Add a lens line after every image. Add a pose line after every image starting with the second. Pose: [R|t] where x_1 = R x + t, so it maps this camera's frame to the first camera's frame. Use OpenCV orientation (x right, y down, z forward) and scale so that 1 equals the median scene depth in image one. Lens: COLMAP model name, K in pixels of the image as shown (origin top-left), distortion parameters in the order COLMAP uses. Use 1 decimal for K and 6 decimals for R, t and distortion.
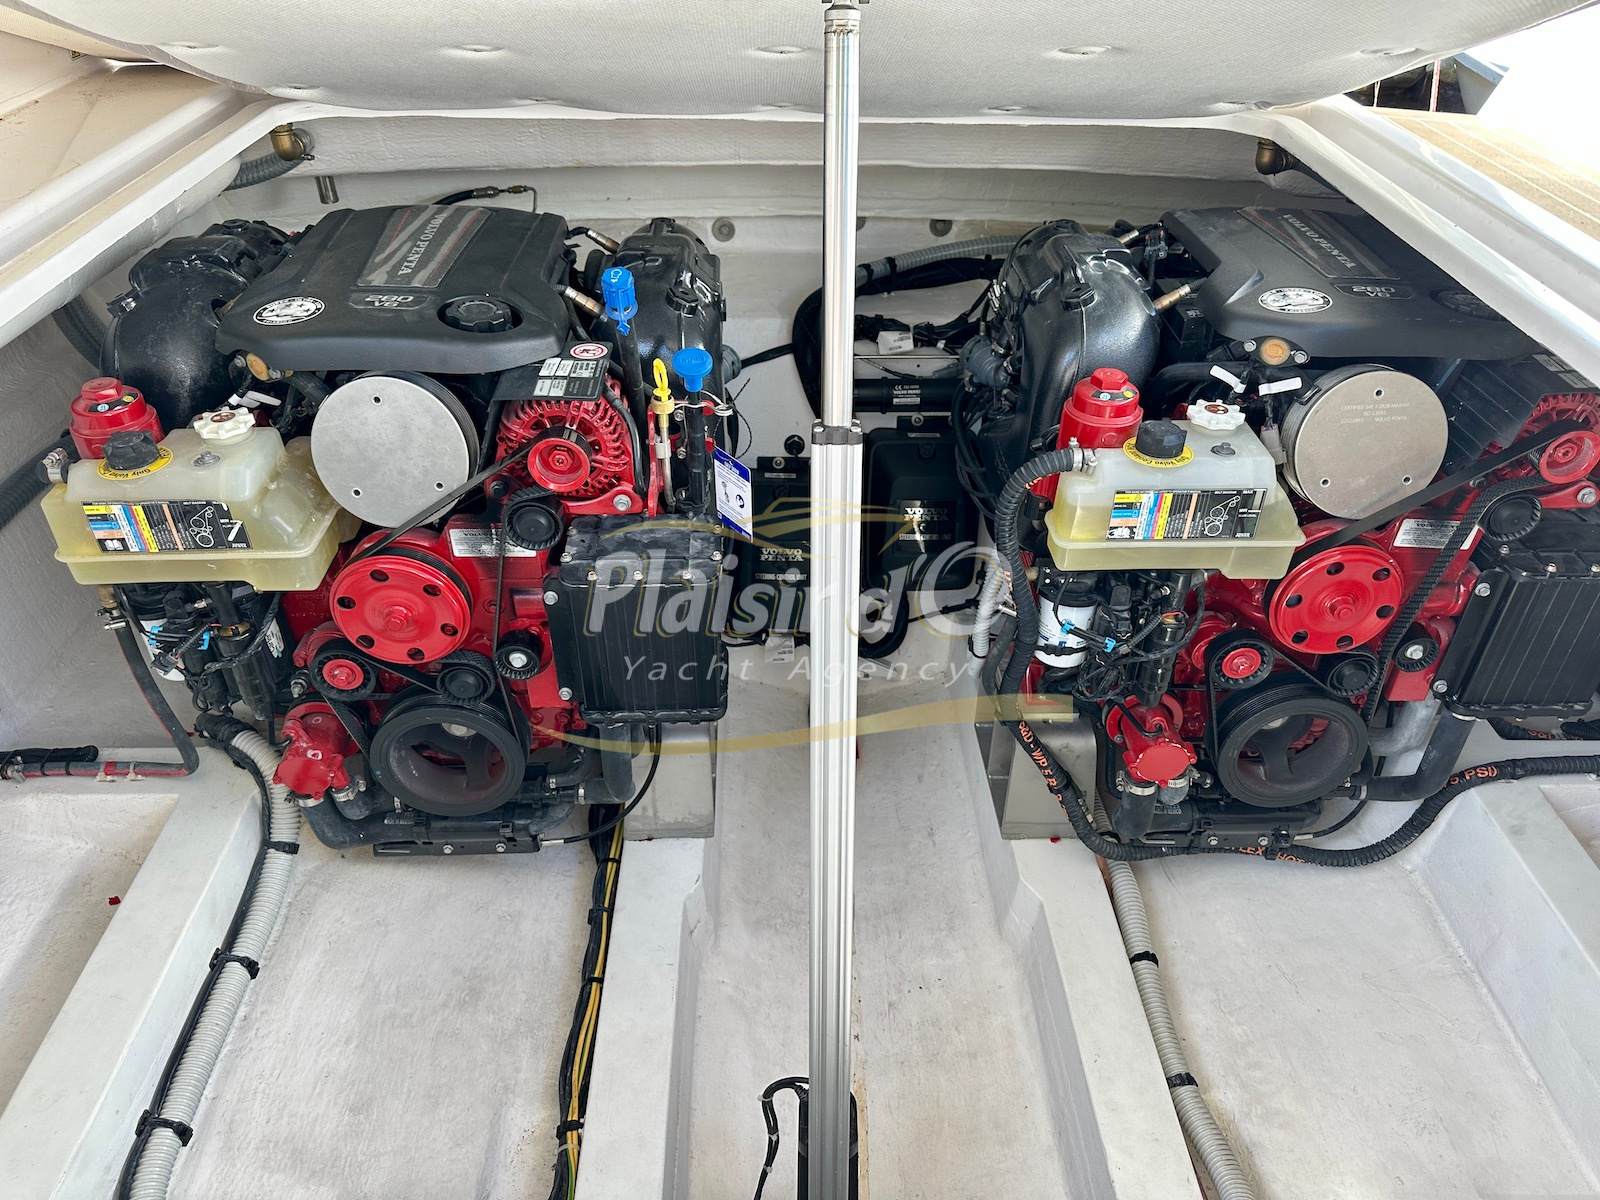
lens RADIAL K [[1149.0, 0, 796.7], [0, 1149.0, 614.5], [0, 0, 1]] dist [0.064601, -0.097161]
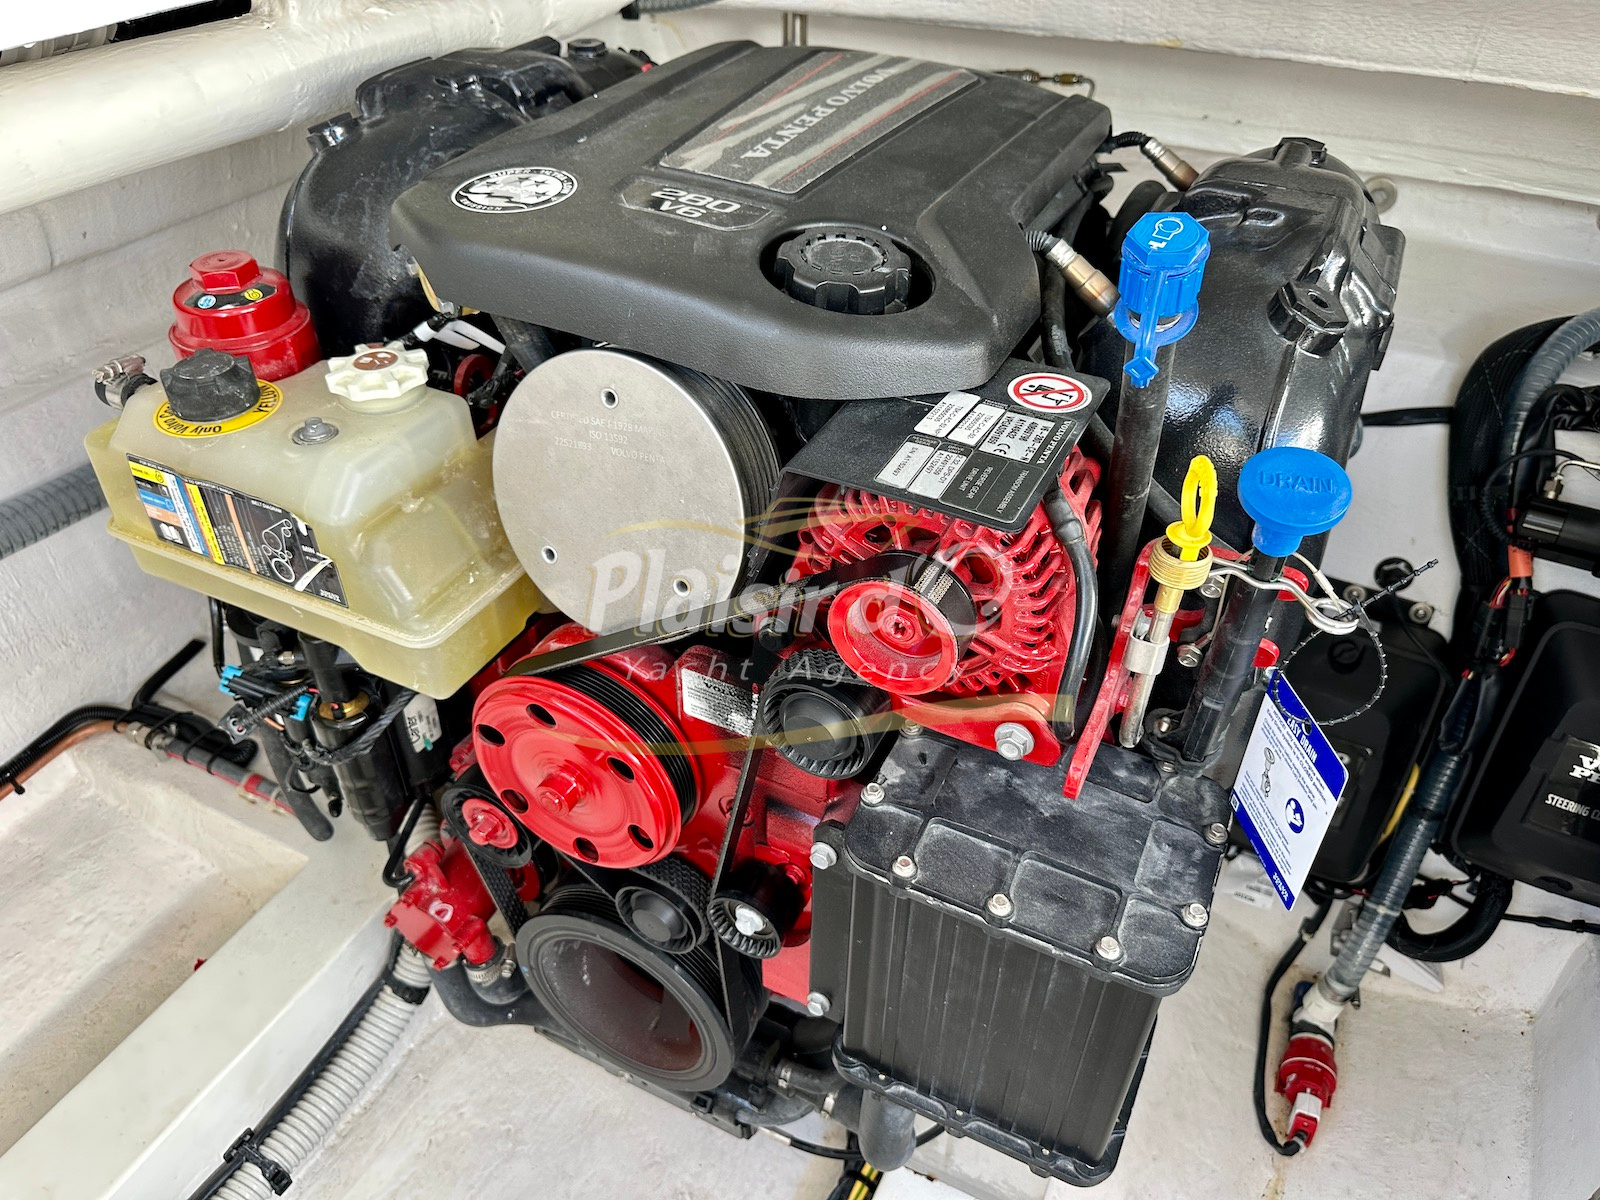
lens RADIAL K [[1149.0, 0, 789.6], [0, 1149.0, 616.7], [0, 0, 1]] dist [0.064601, -0.097161]
pose [[0.879693, 0.301786, -0.367513, -0.075896], [-0.284919, 0.953240, 0.100769, -0.154756], [0.380739, 0.016065, 0.924543, 0.529049]]
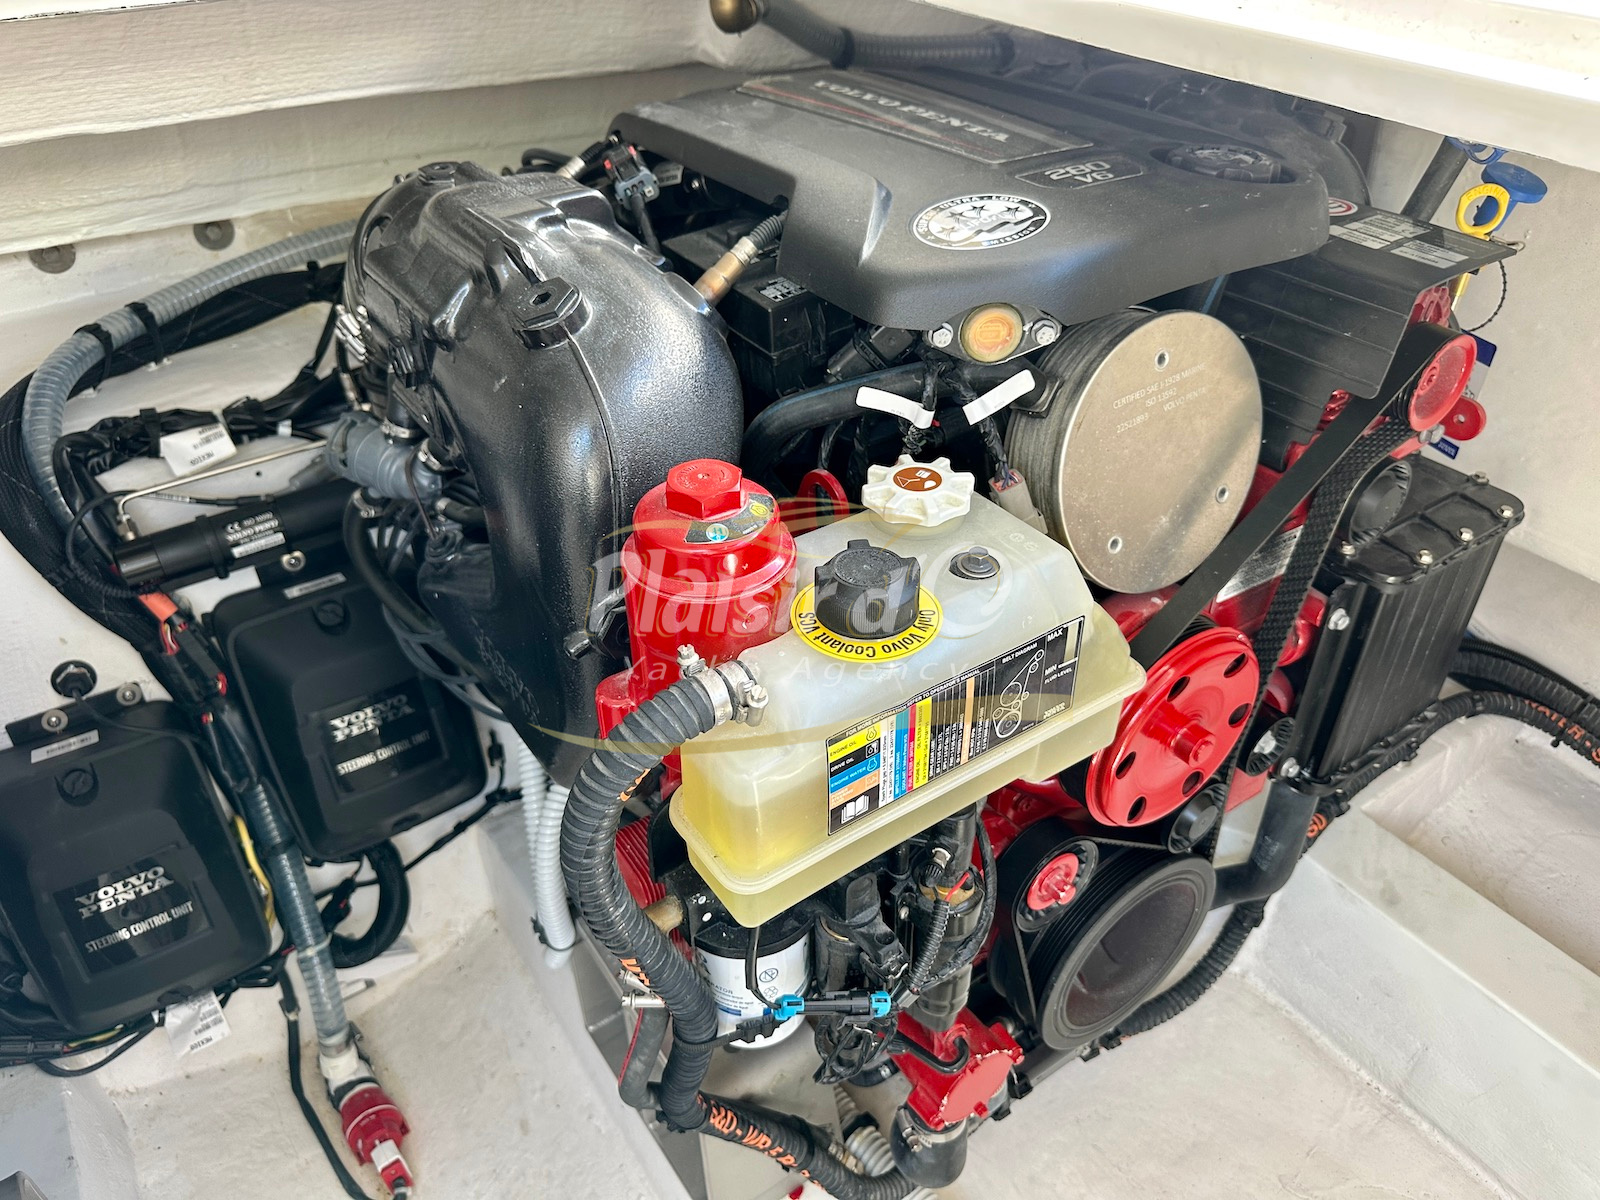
lens RADIAL K [[1149.0, 0, 802.9], [0, 1149.0, 610.7], [0, 0, 1]] dist [0.064601, -0.097161]
pose [[0.837768, -0.344167, 0.423903, 0.099192], [0.336669, 0.936796, 0.095220, -0.179055], [-0.429882, 0.062942, 0.900688, 0.572506]]
